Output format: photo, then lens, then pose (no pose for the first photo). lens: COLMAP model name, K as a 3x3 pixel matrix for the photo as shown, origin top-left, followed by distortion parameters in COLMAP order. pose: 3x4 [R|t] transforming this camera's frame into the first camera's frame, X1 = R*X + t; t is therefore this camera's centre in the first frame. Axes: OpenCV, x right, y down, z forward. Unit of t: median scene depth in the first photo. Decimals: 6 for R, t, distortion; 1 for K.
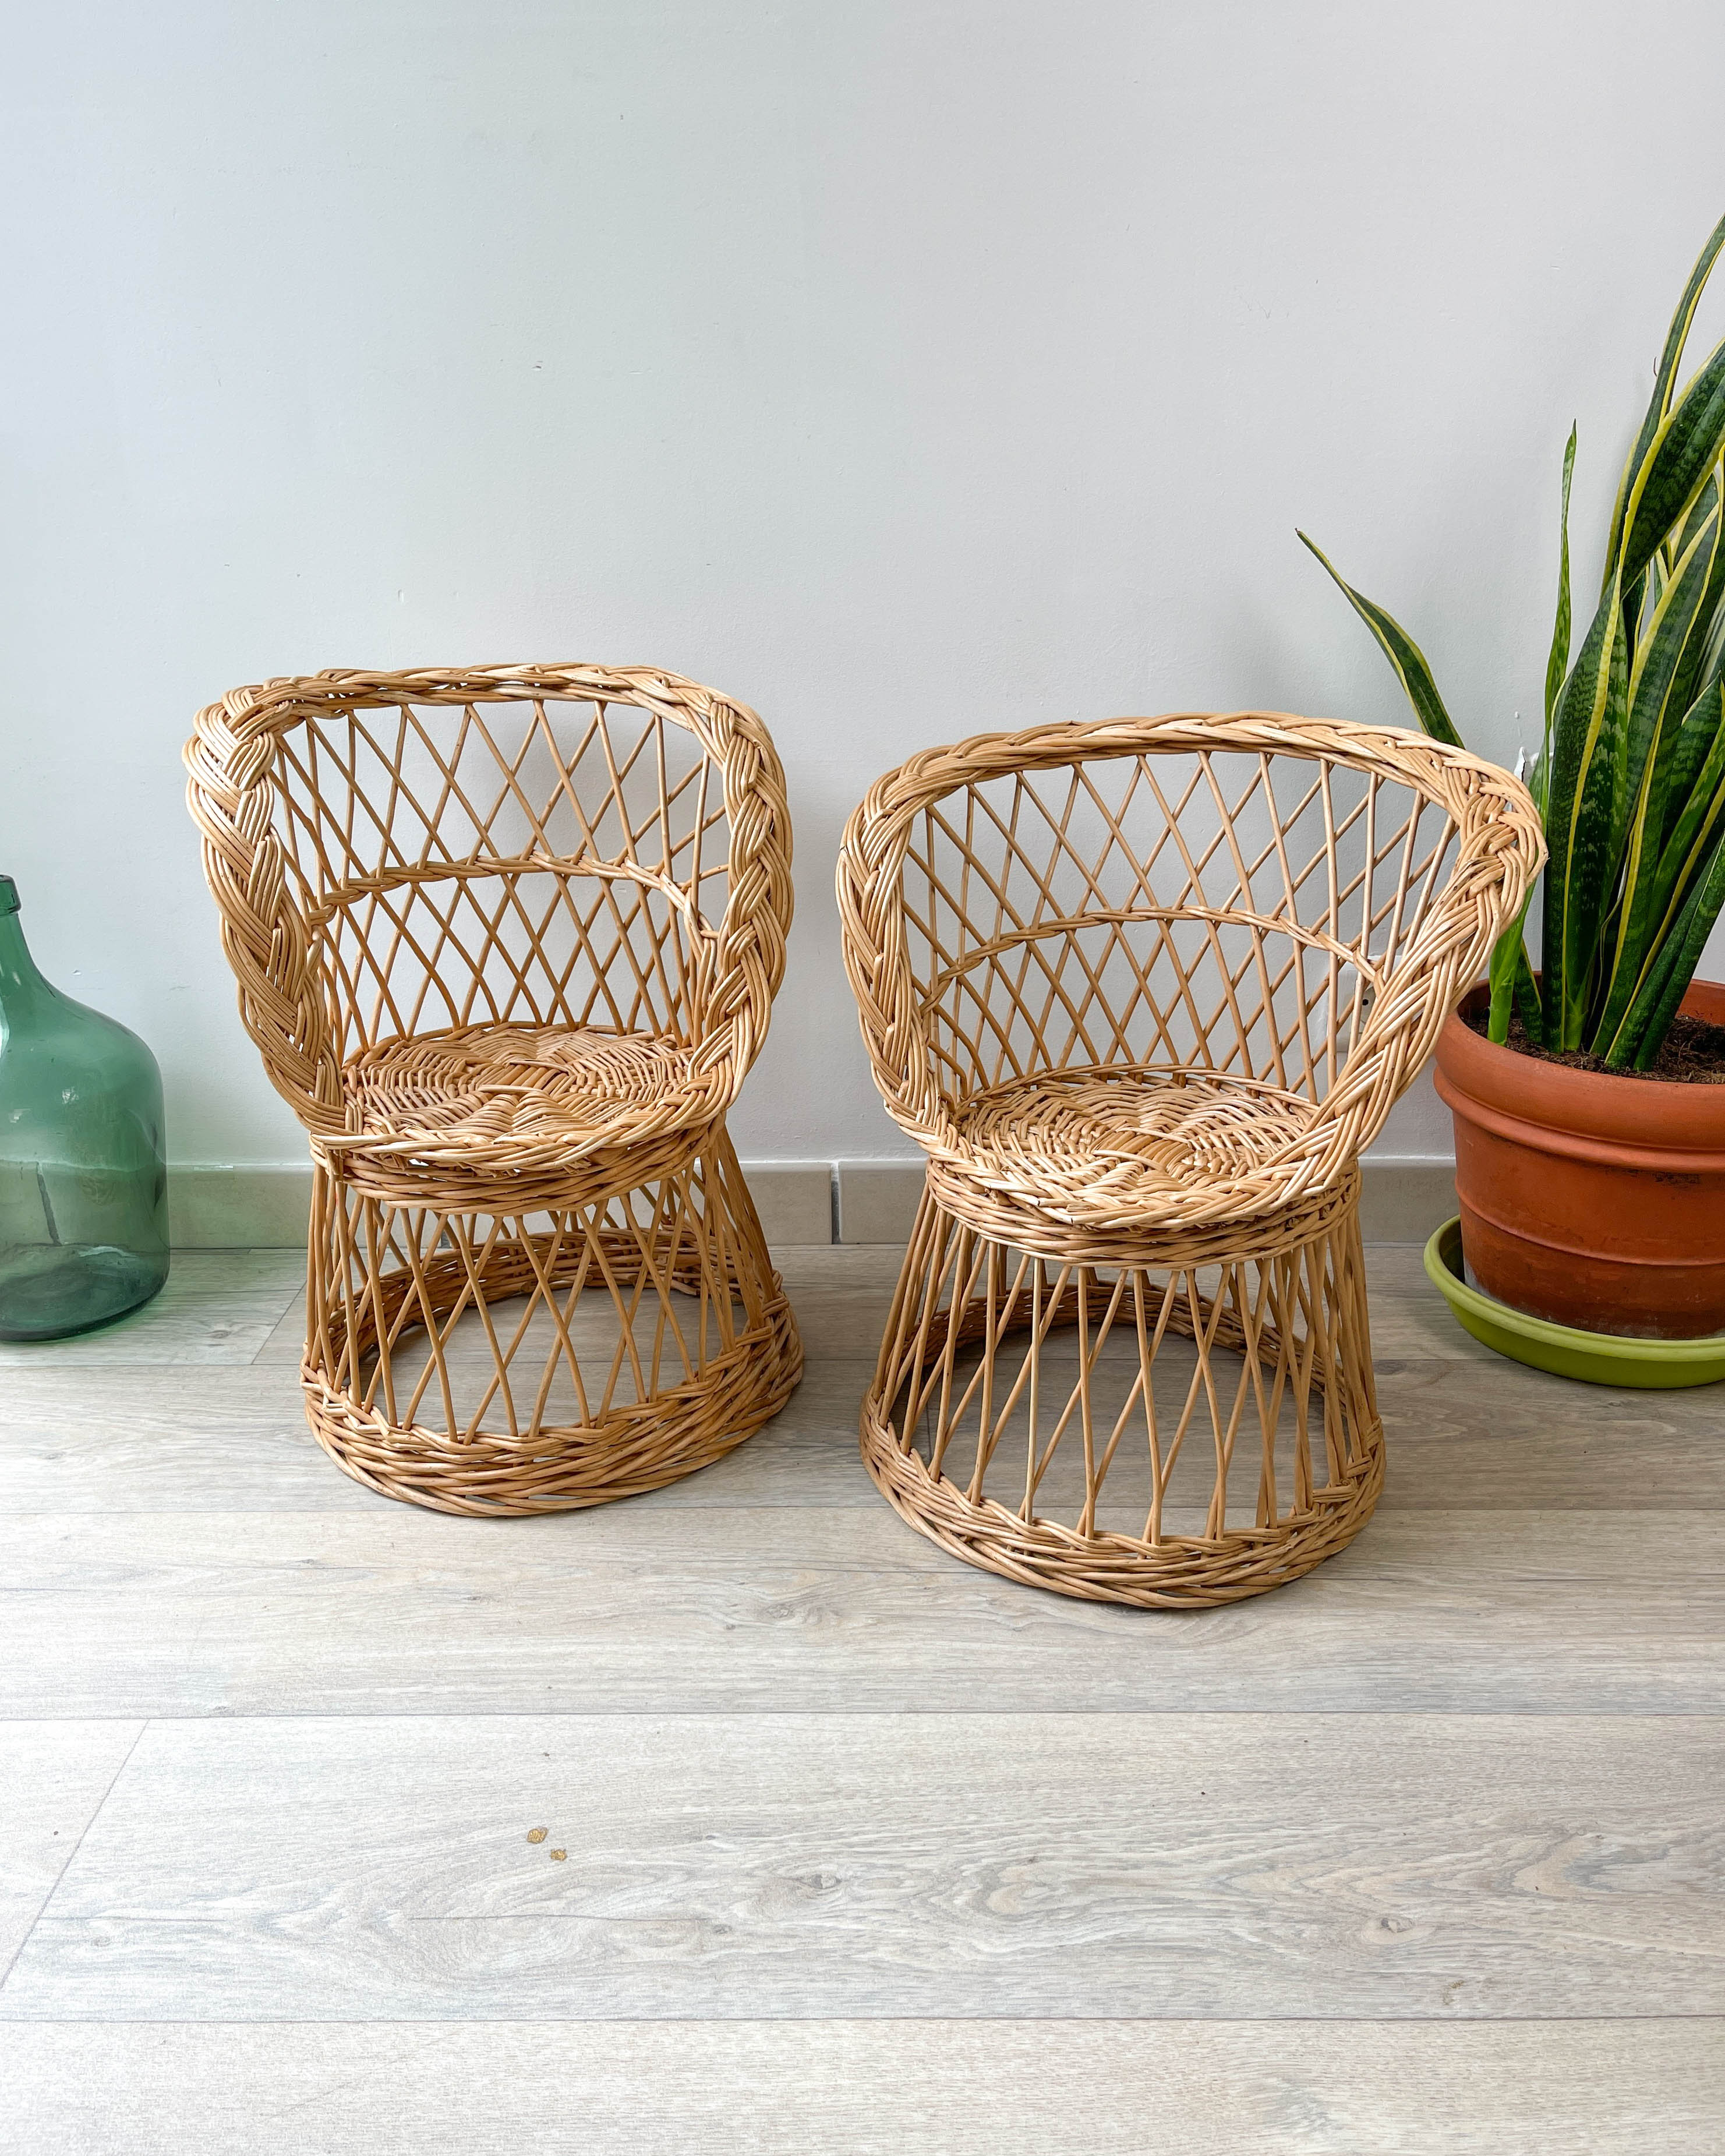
lens RADIAL K [[1792.8, 0, 841.7], [0, 1792.8, 1123.2], [0, 0, 1]] dist [0.022952, -0.005125]
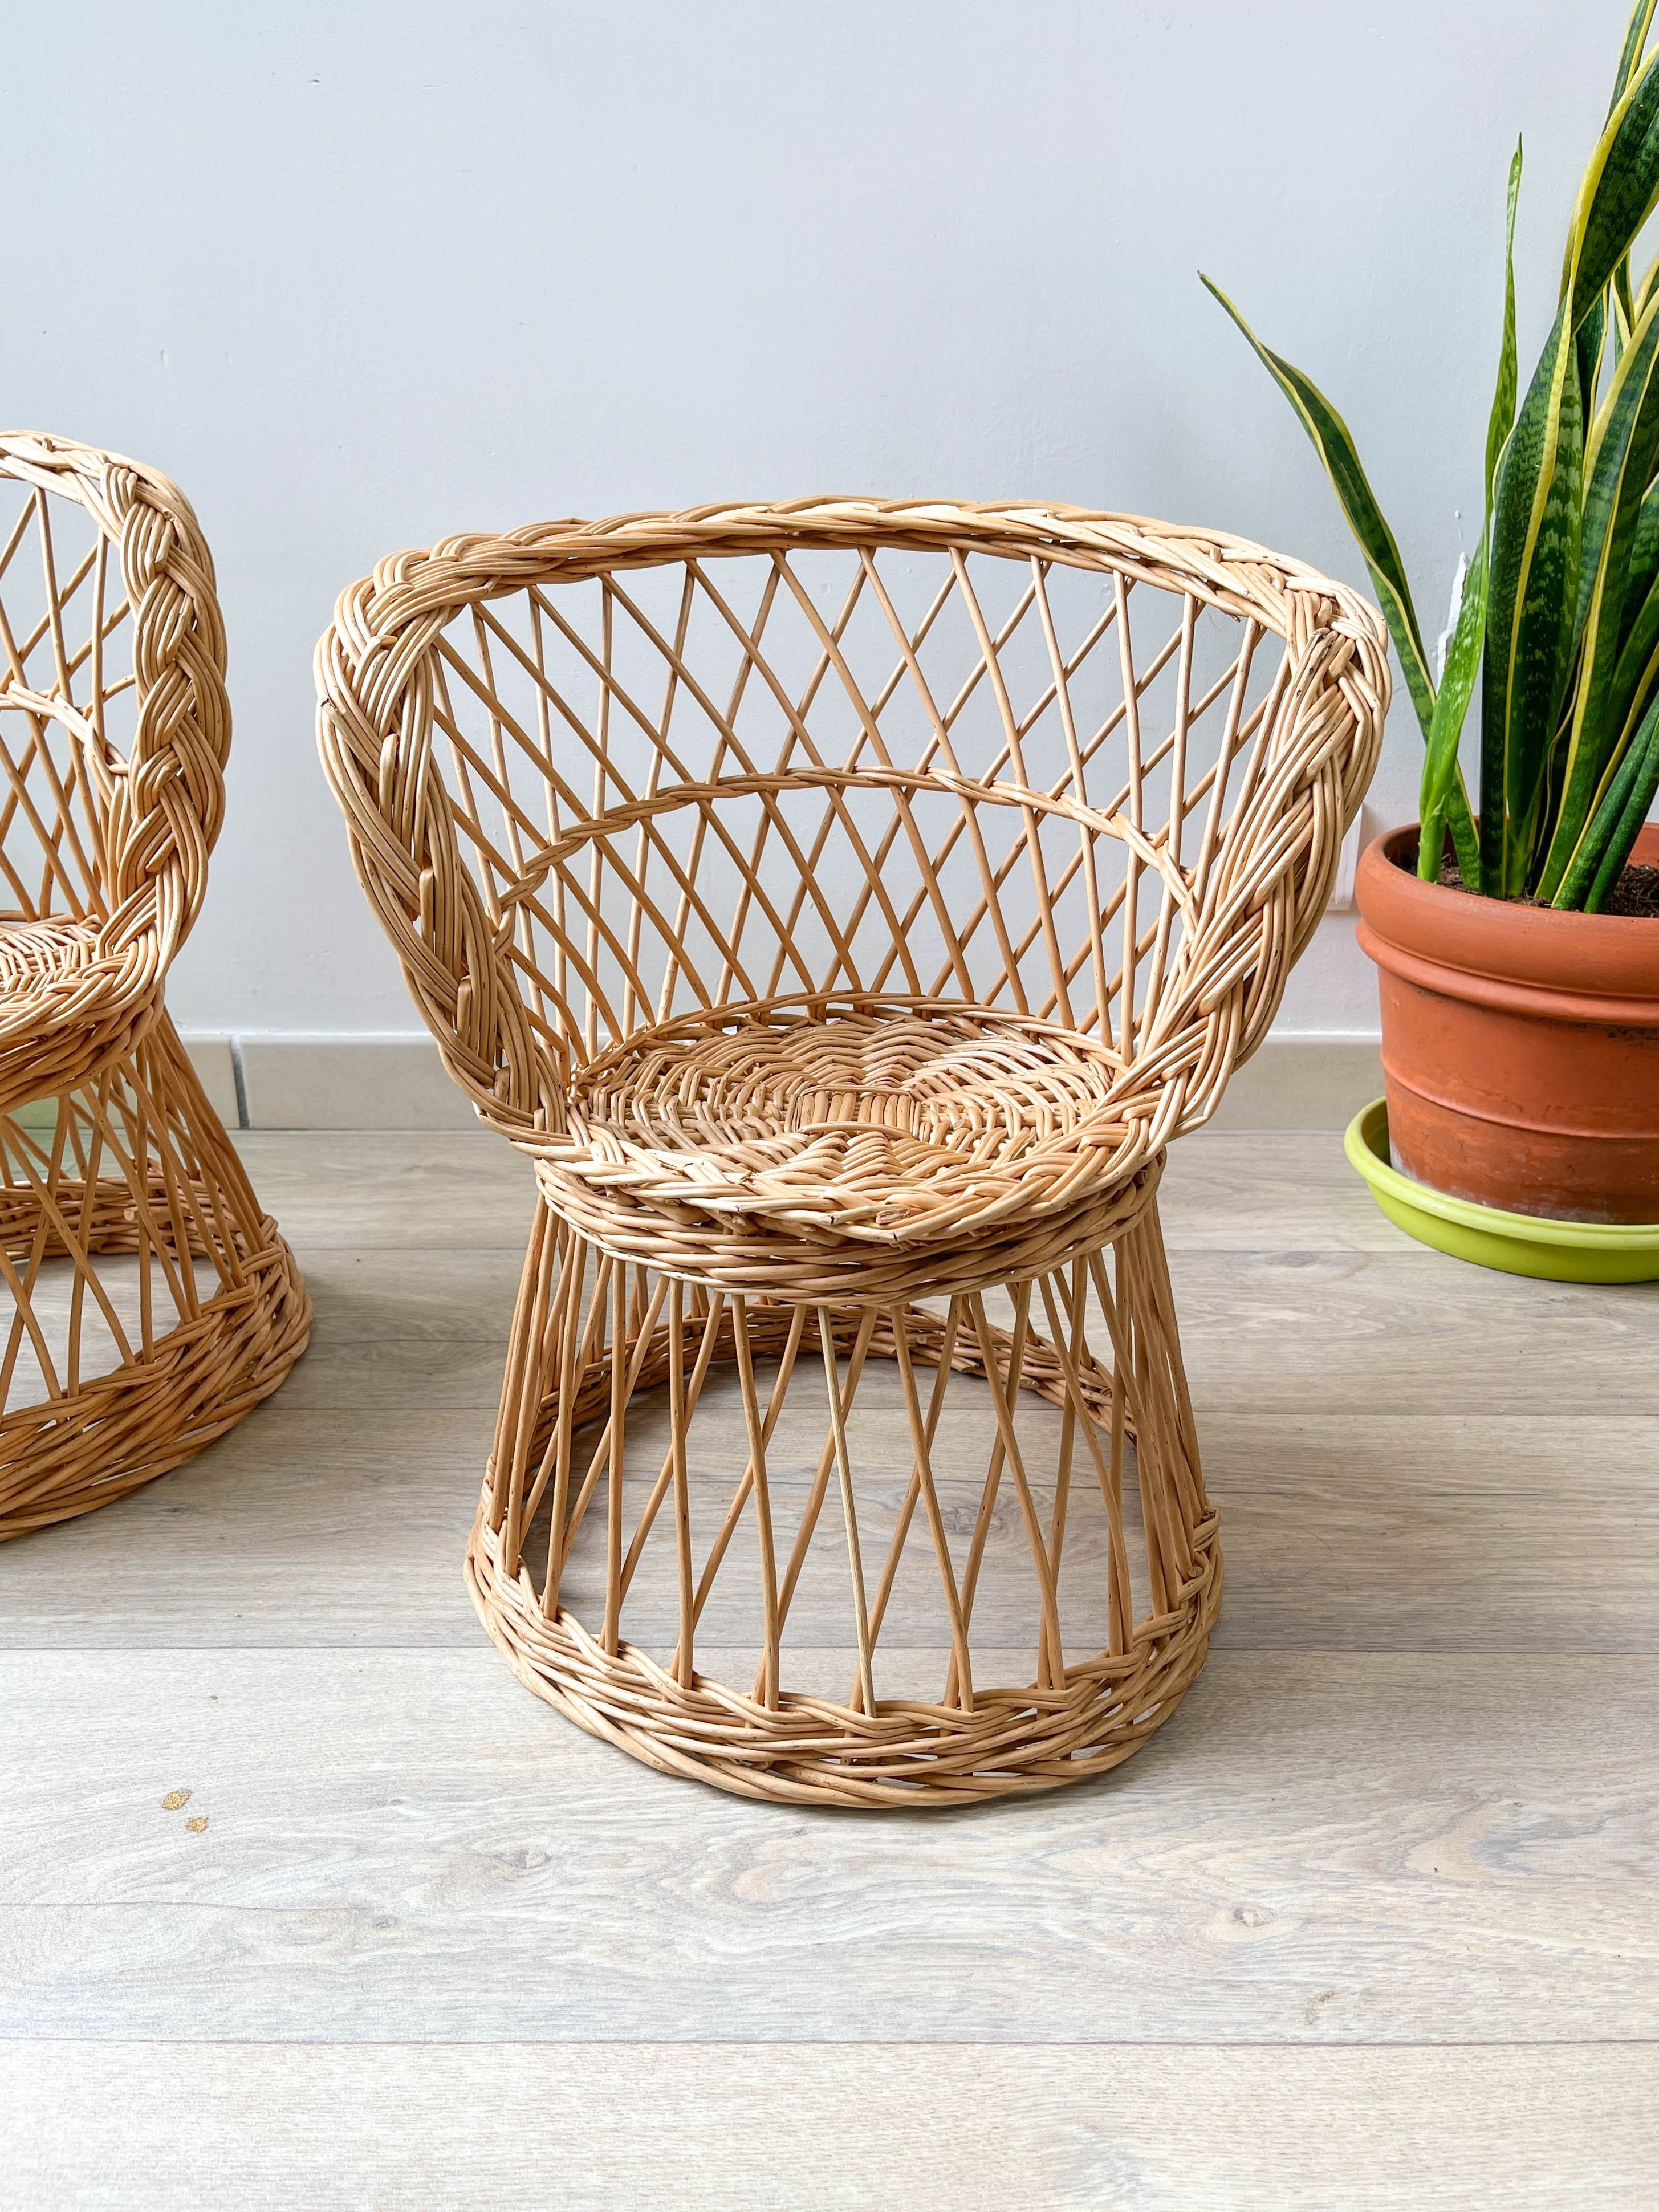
lens RADIAL K [[1763.1, 0, 837.2], [0, 1763.1, 1109.7], [0, 0, 1]] dist [0.025788, -0.005281]
pose [[0.999951, 0.006758, 0.007301, 0.100992], [-0.006843, 0.999908, 0.011678, 0.074495], [-0.007222, -0.011728, 0.999905, 0.201985]]
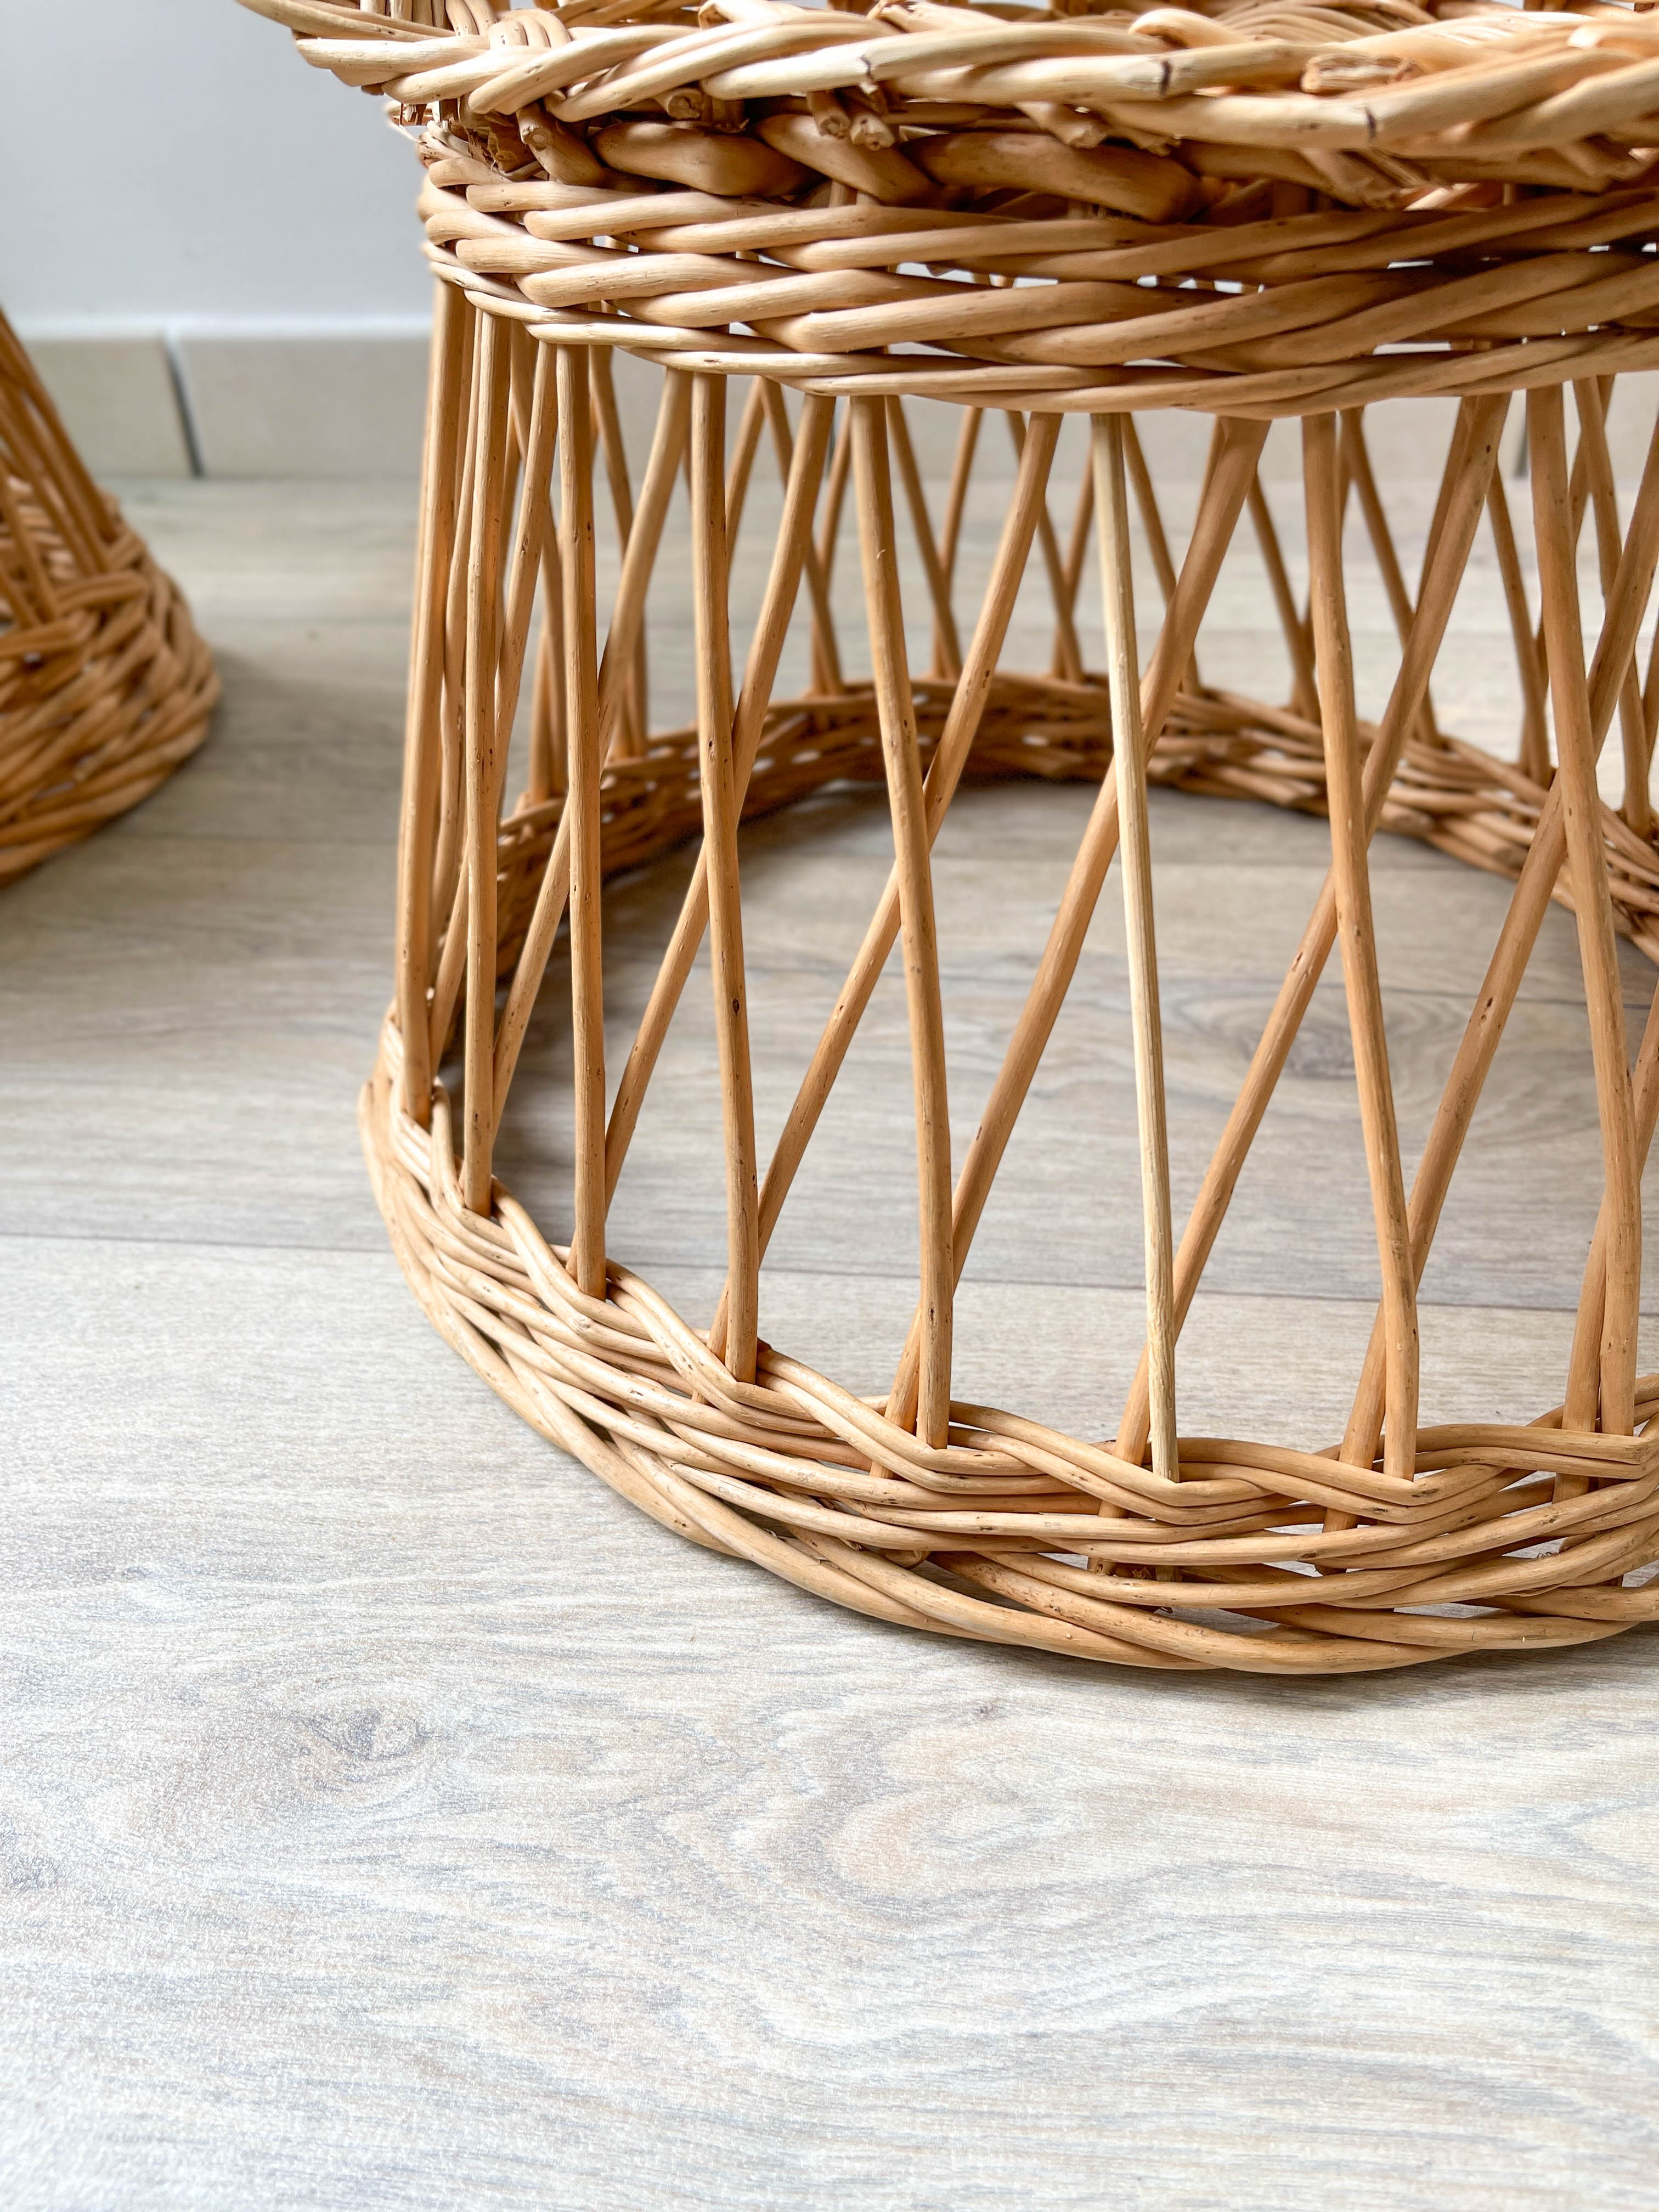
lens RADIAL K [[1732.9, 0, 829.5], [0, 1732.9, 1106.0], [0, 0, 1]] dist [0.042780, -0.089563]
pose [[0.994917, 0.042109, -0.091476, 0.089164], [-0.017178, 0.966031, 0.257856, 0.186681], [0.099227, -0.254974, 0.961843, 0.621468]]
